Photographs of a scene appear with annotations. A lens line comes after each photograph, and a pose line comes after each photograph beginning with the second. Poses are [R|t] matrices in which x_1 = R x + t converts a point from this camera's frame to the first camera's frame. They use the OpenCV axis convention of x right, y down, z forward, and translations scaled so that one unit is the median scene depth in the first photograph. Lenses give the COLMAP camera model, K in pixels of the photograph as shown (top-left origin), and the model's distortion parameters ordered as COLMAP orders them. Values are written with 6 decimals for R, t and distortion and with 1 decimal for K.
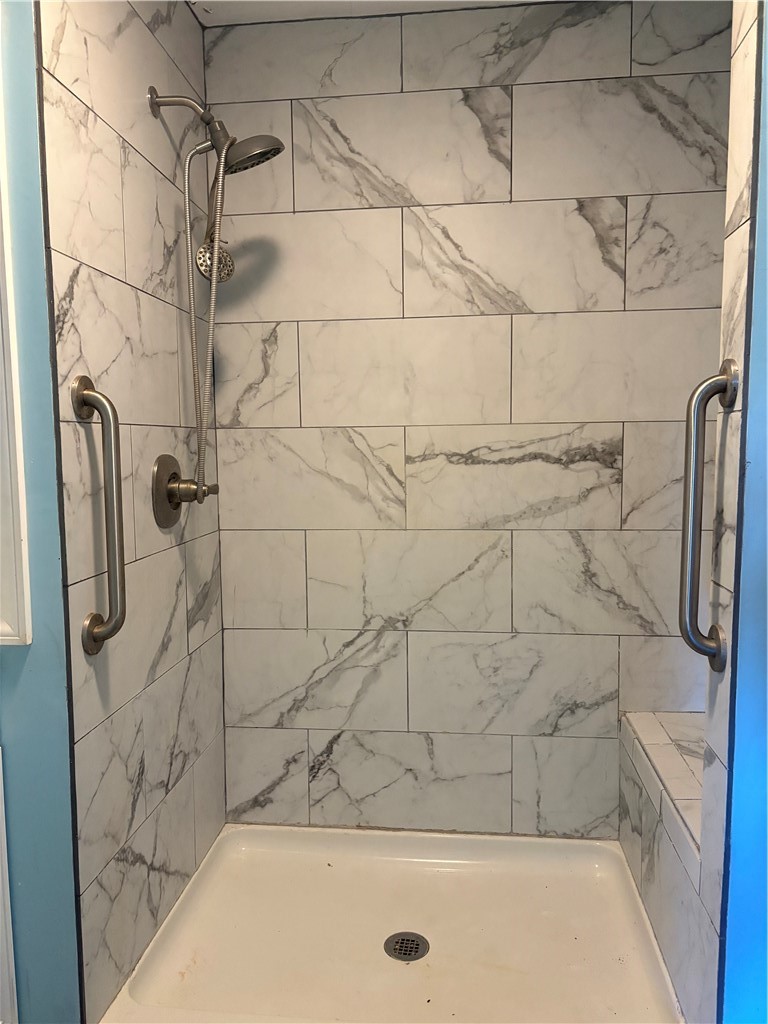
lens RADIAL K [[775.4, 0, 385.3], [0, 775.4, 517.0], [0, 0, 1]] dist [0.040822, -0.037971]
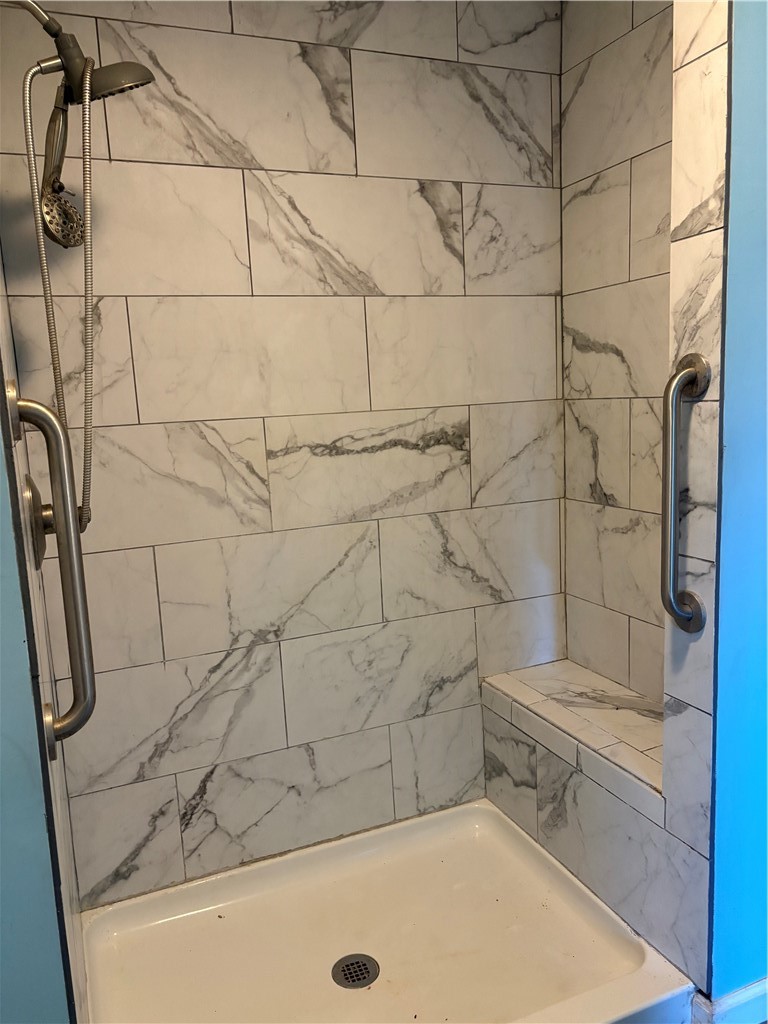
lens RADIAL K [[775.4, 0, 379.4], [0, 775.4, 517.5], [0, 0, 1]] dist [0.040822, -0.037971]
pose [[0.871623, -0.109327, 0.477829, -0.307259], [0.088398, 0.993886, 0.066152, -0.051143], [-0.482140, -0.015421, 0.875958, 0.148245]]
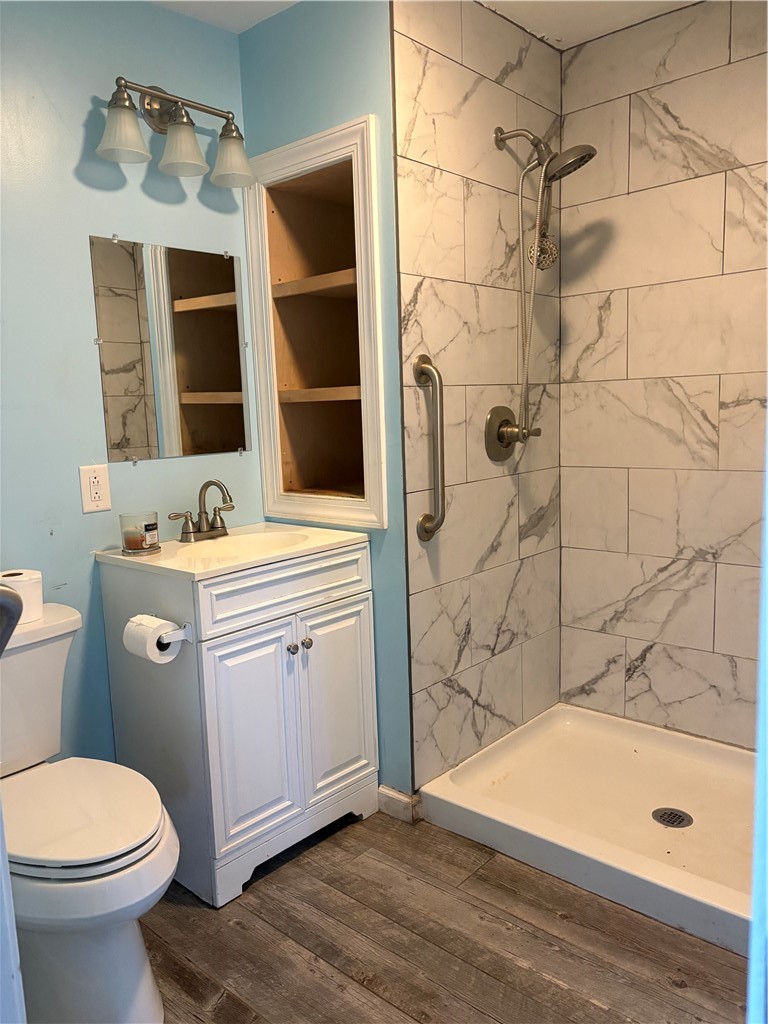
lens RADIAL K [[775.4, 0, 379.7], [0, 775.4, 518.4], [0, 0, 1]] dist [0.040822, -0.037971]
pose [[0.812341, 0.065676, -0.579473, 0.293085], [-0.028303, 0.996908, 0.073310, 0.017803], [0.582495, -0.043152, 0.811688, -0.185484]]
